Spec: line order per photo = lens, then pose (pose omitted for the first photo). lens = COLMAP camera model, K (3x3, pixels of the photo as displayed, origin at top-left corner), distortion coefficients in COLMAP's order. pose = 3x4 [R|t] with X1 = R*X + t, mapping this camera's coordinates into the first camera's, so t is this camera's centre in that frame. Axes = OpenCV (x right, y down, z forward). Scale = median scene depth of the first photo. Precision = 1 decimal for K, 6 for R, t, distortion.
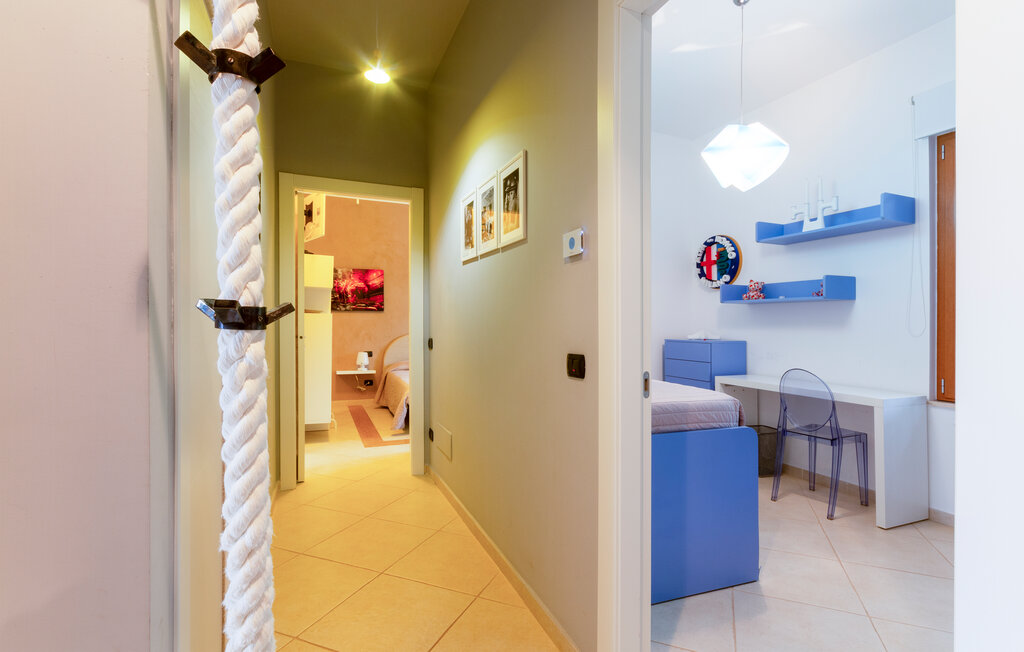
lens RADIAL K [[484.4, 0, 499.0], [0, 484.4, 326.5], [0, 0, 1]] dist [-0.001355, -0.000172]
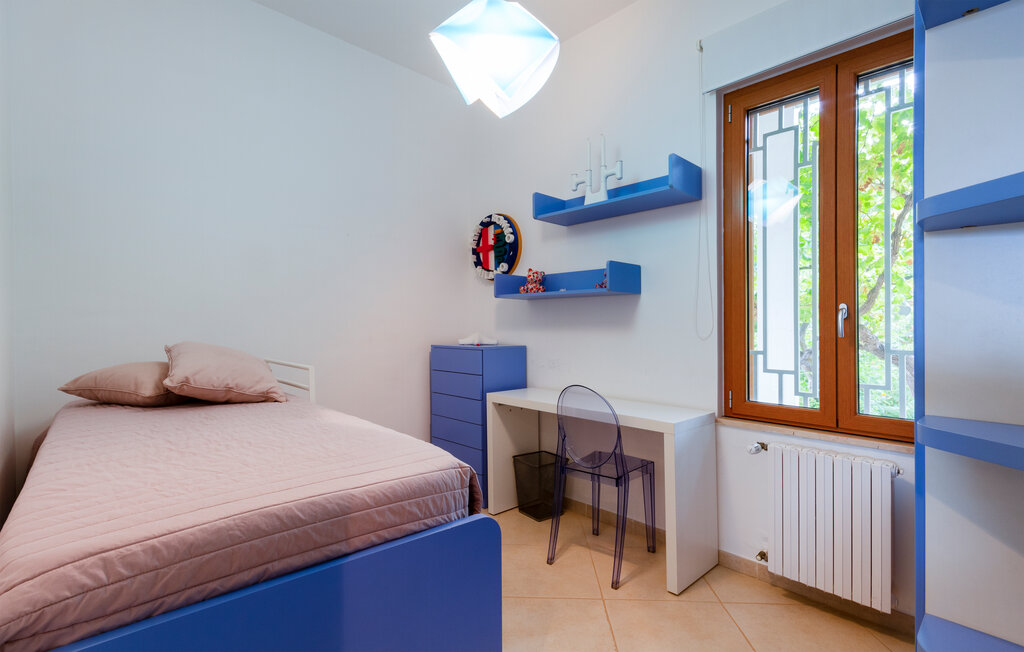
lens RADIAL K [[484.4, 0, 511.0], [0, 484.4, 325.2], [0, 0, 1]] dist [-0.001355, -0.000172]
pose [[0.924799, 0.001243, 0.380454, 0.227896], [0.002426, 0.999955, -0.009164, 0.003666], [-0.380449, 0.009398, 0.924754, 0.333925]]
